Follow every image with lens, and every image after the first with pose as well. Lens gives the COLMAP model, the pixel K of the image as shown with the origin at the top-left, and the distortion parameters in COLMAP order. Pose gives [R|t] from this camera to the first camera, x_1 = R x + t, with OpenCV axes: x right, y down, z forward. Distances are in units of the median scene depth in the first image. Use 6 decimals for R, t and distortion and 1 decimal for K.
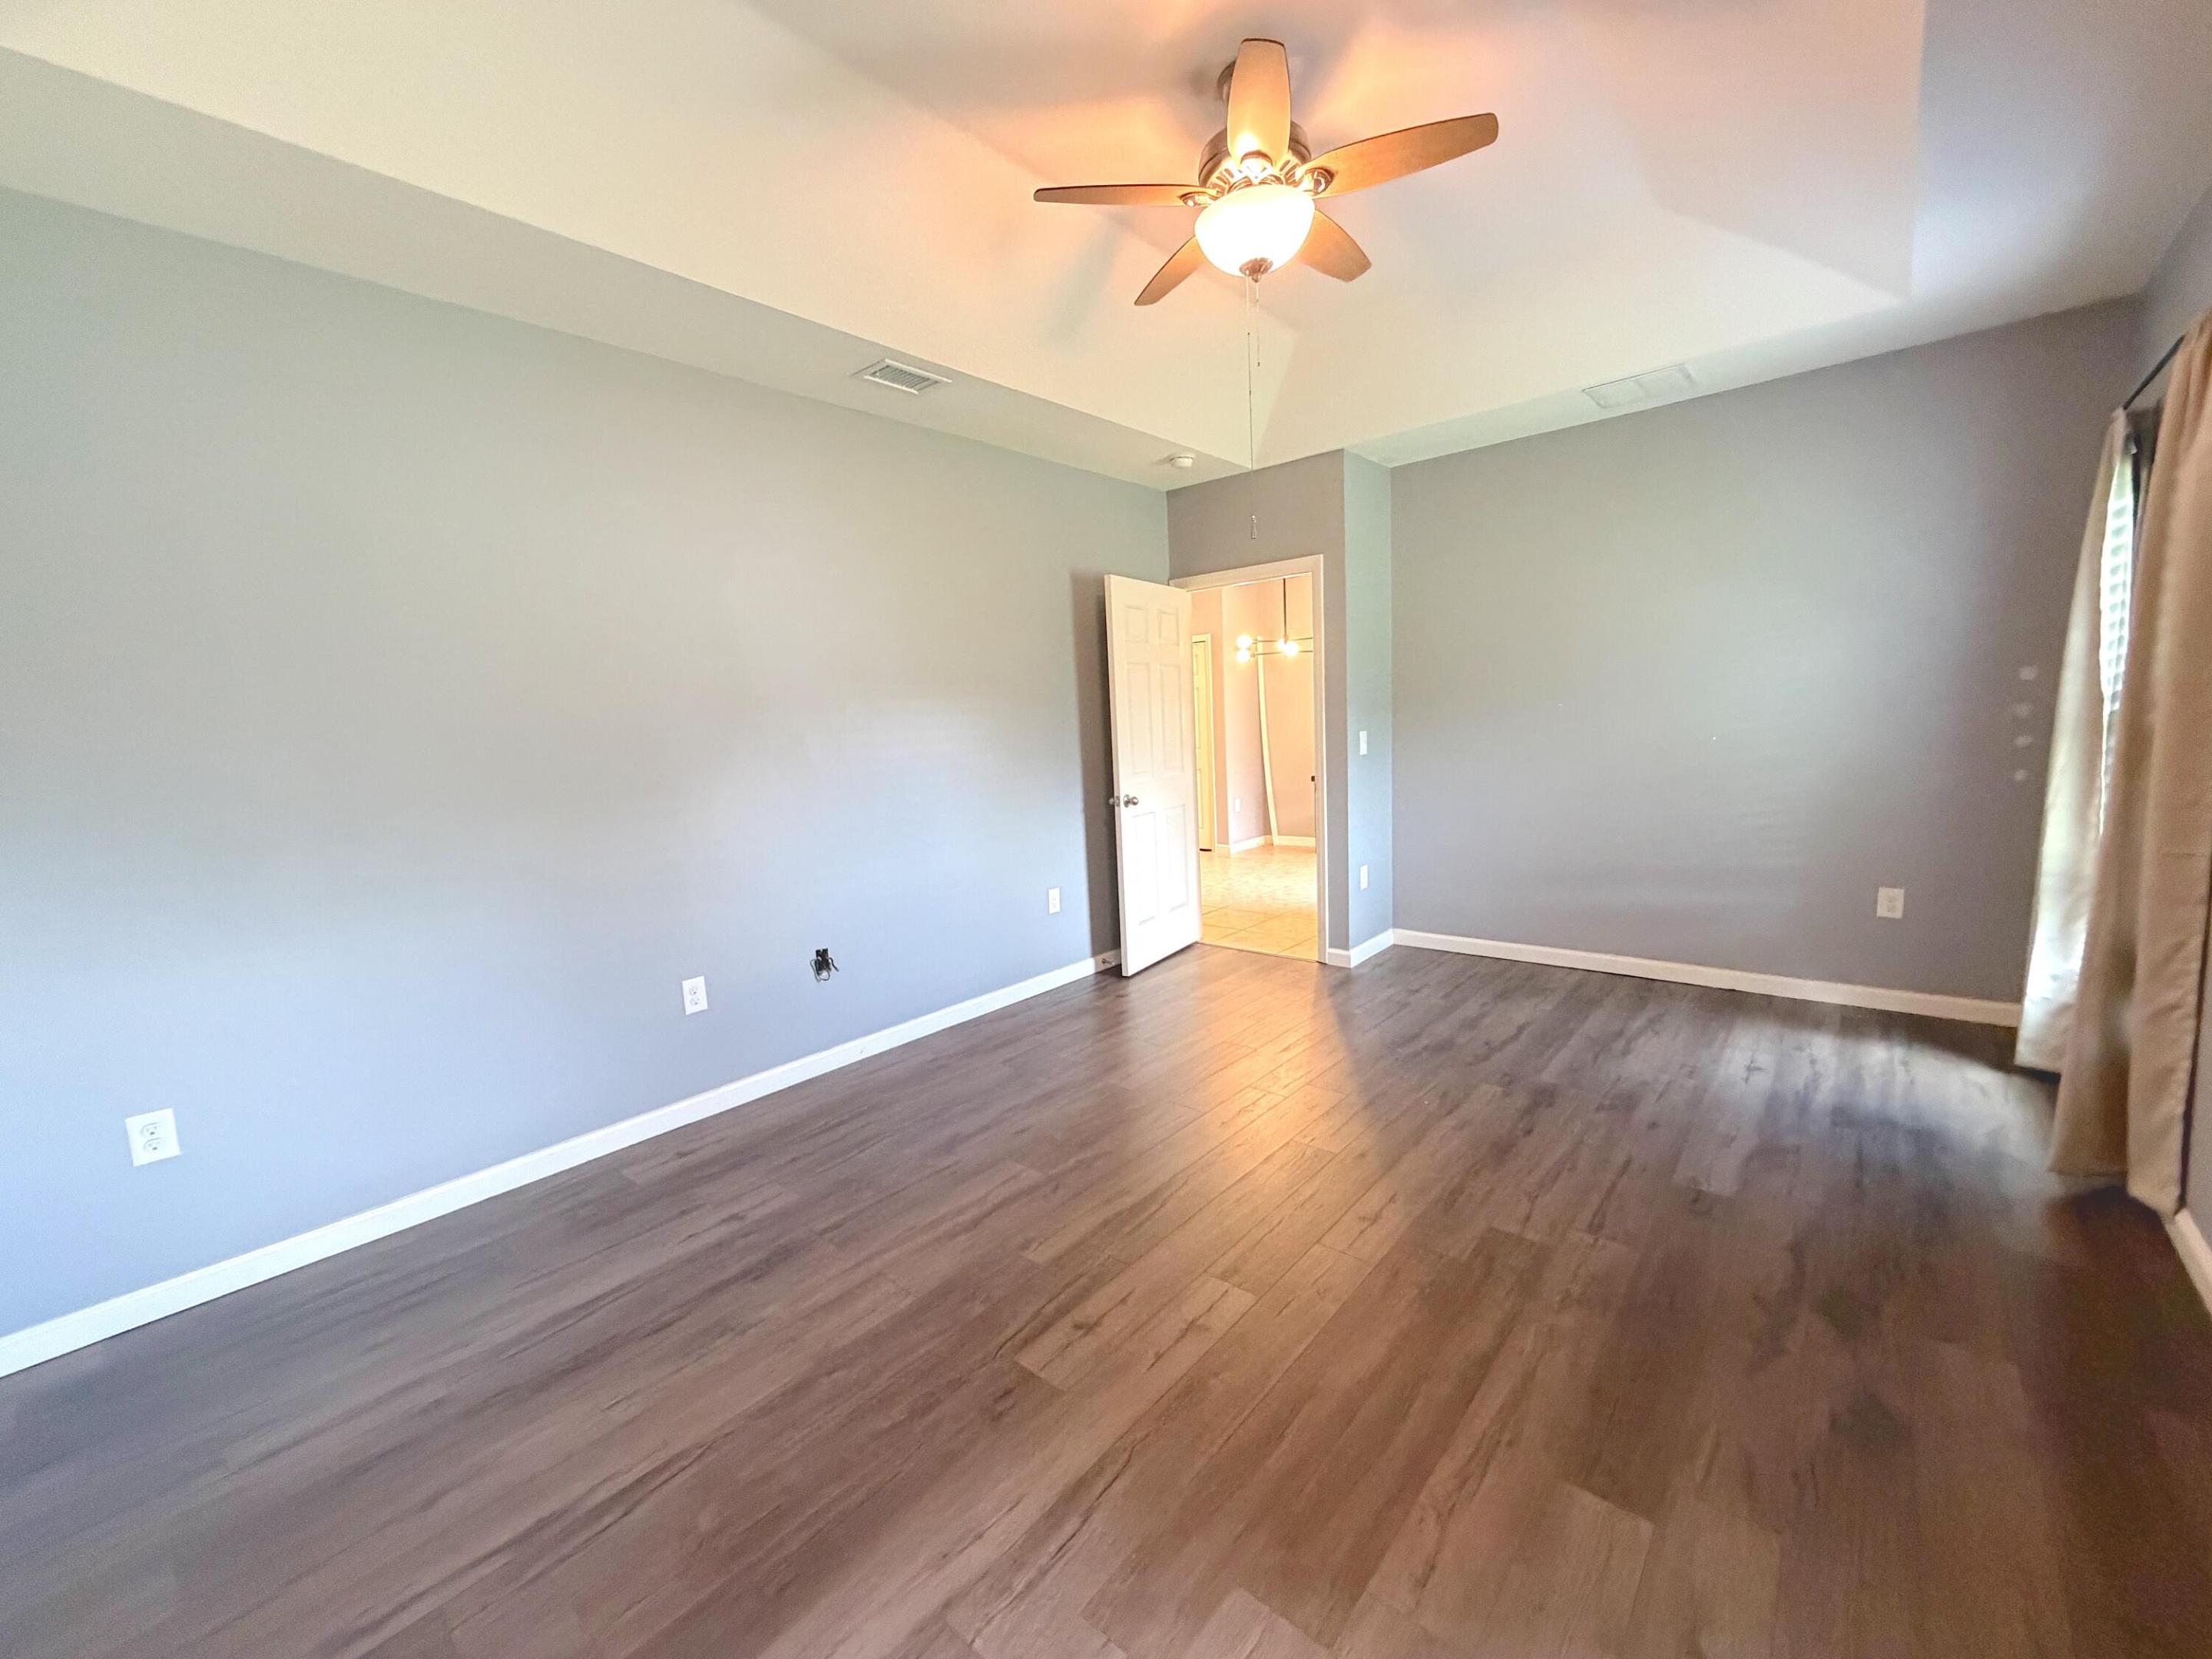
lens RADIAL K [[883.5, 0, 1106.2], [0, 883.5, 832.8], [0, 0, 1]] dist [0.001038, -0.000243]
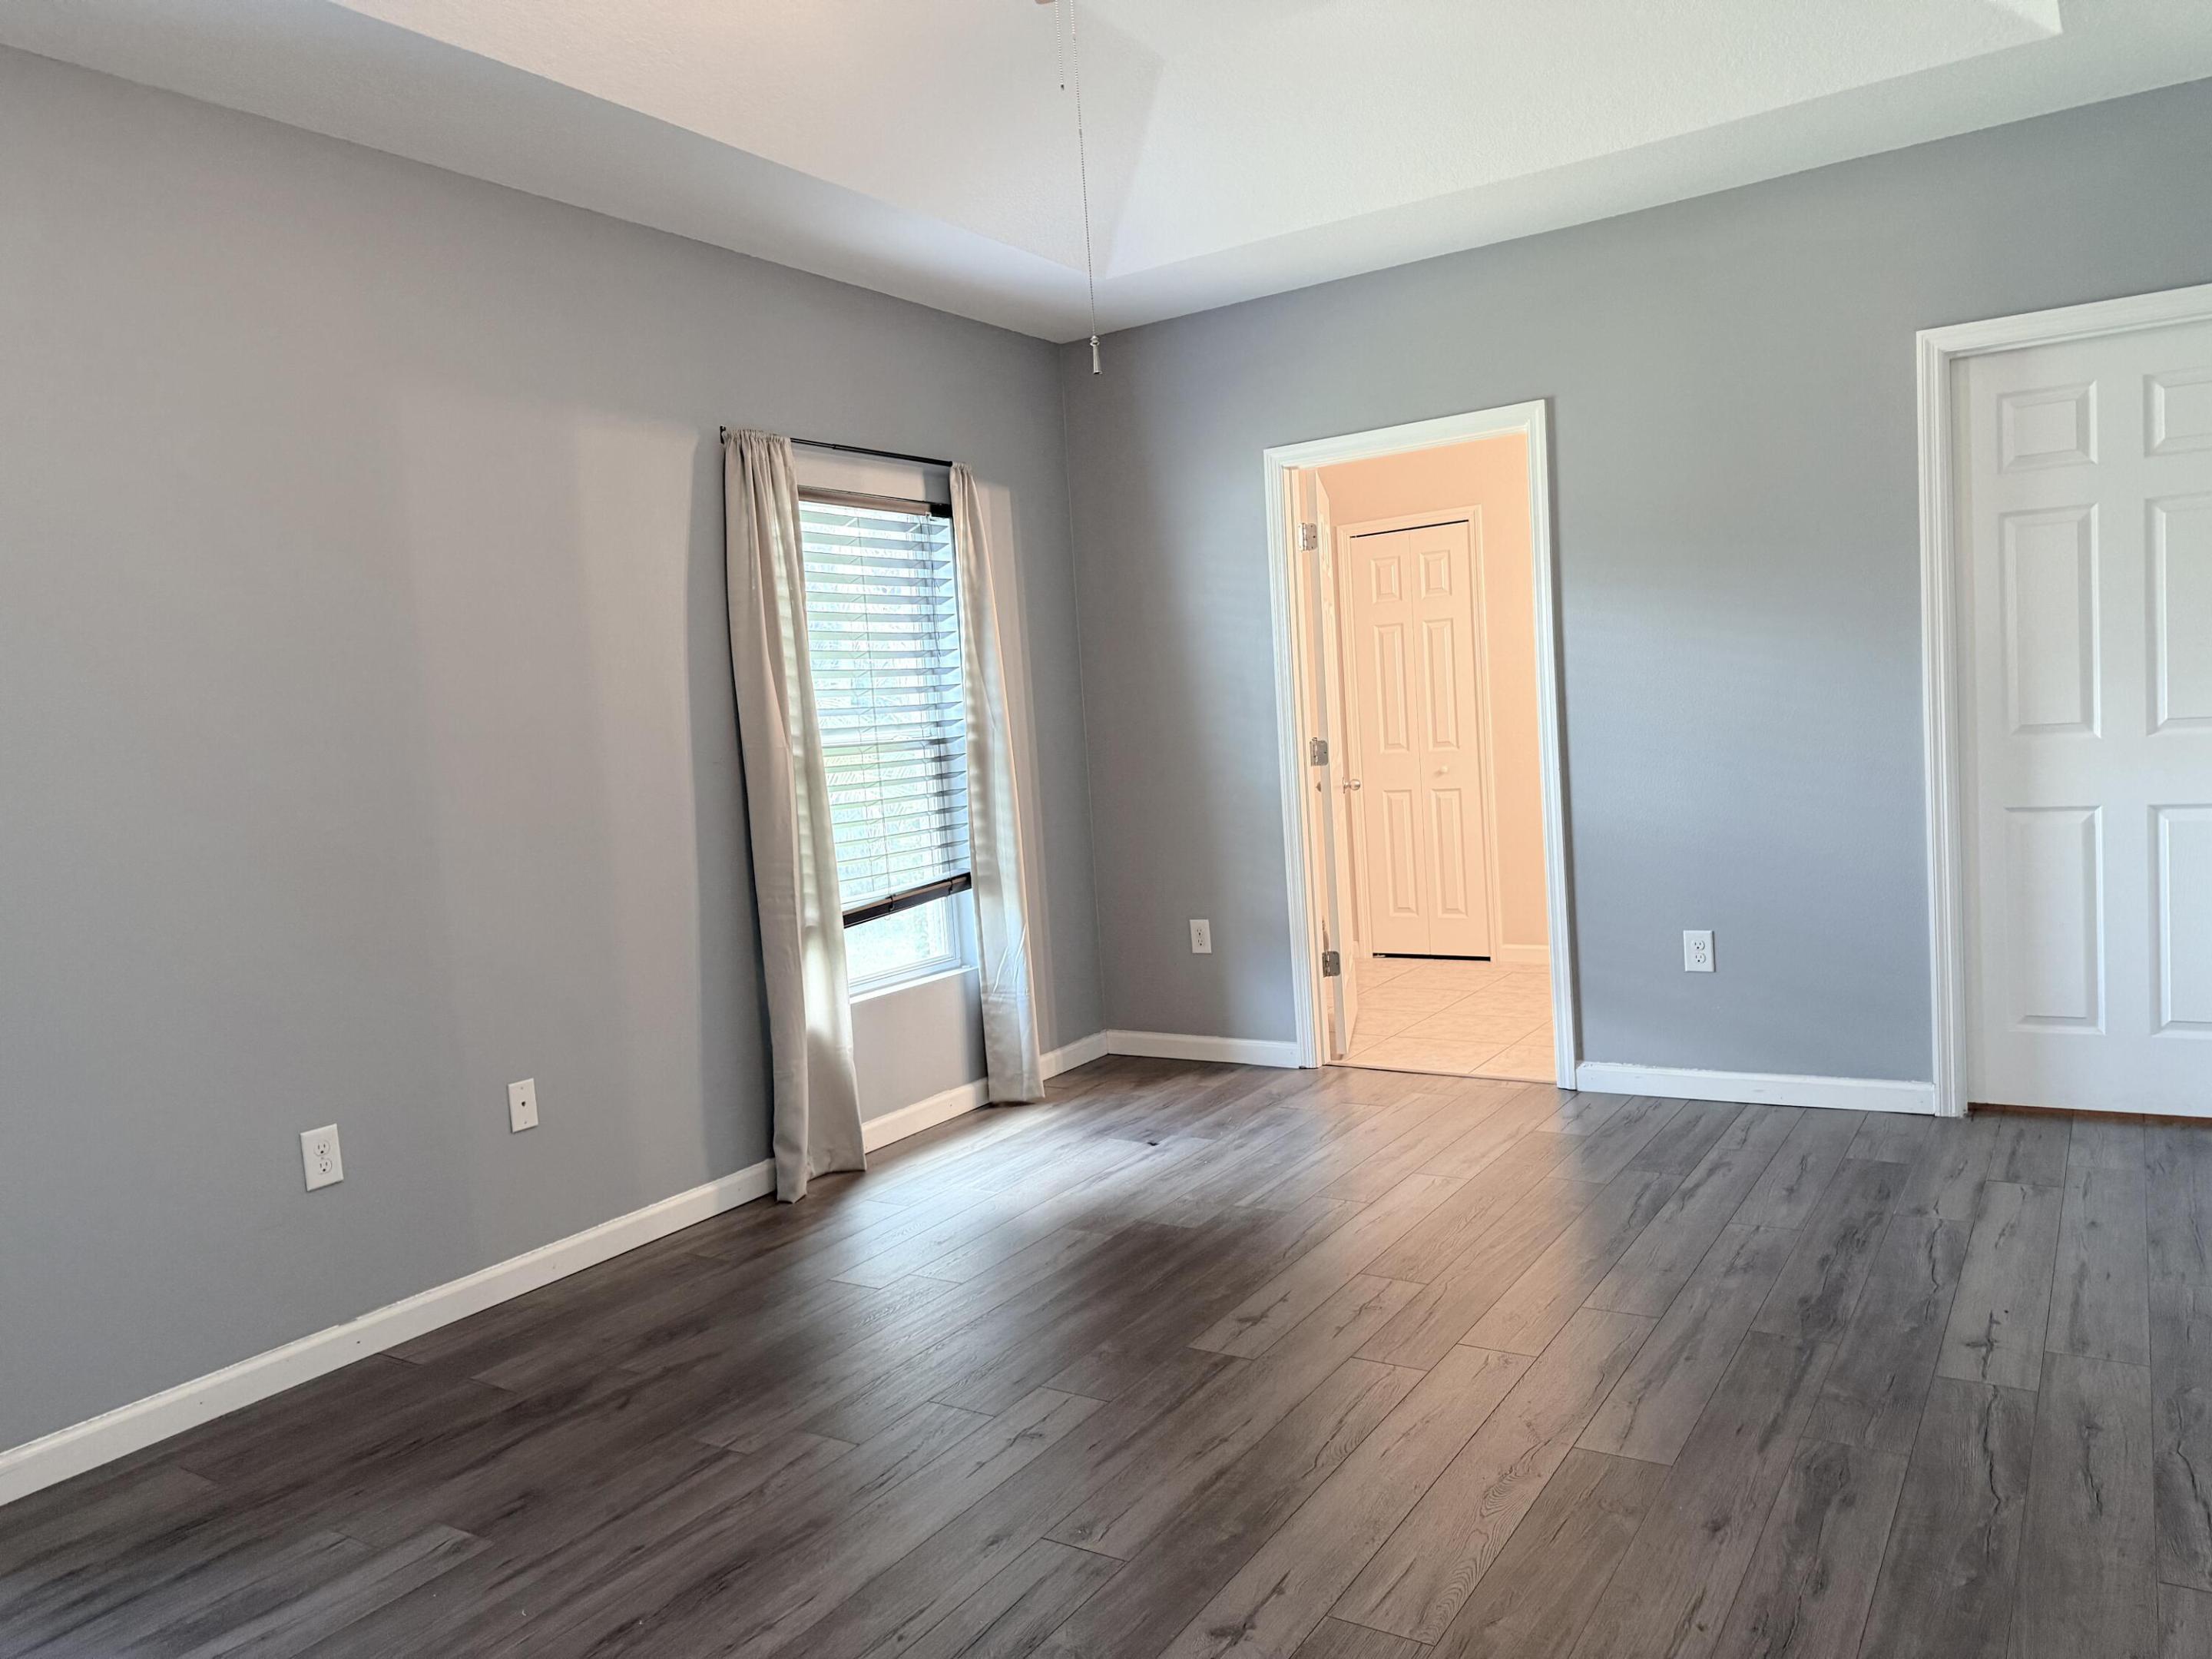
lens RADIAL K [[1551.3, 0, 1101.0], [0, 1551.3, 834.8], [0, 0, 1]] dist [0.035777, -0.022088]
pose [[-0.983994, 0.128106, -0.123876, 0.355212], [0.100185, 0.972562, 0.209968, -0.267440], [0.147375, 0.194197, -0.969829, 2.224907]]
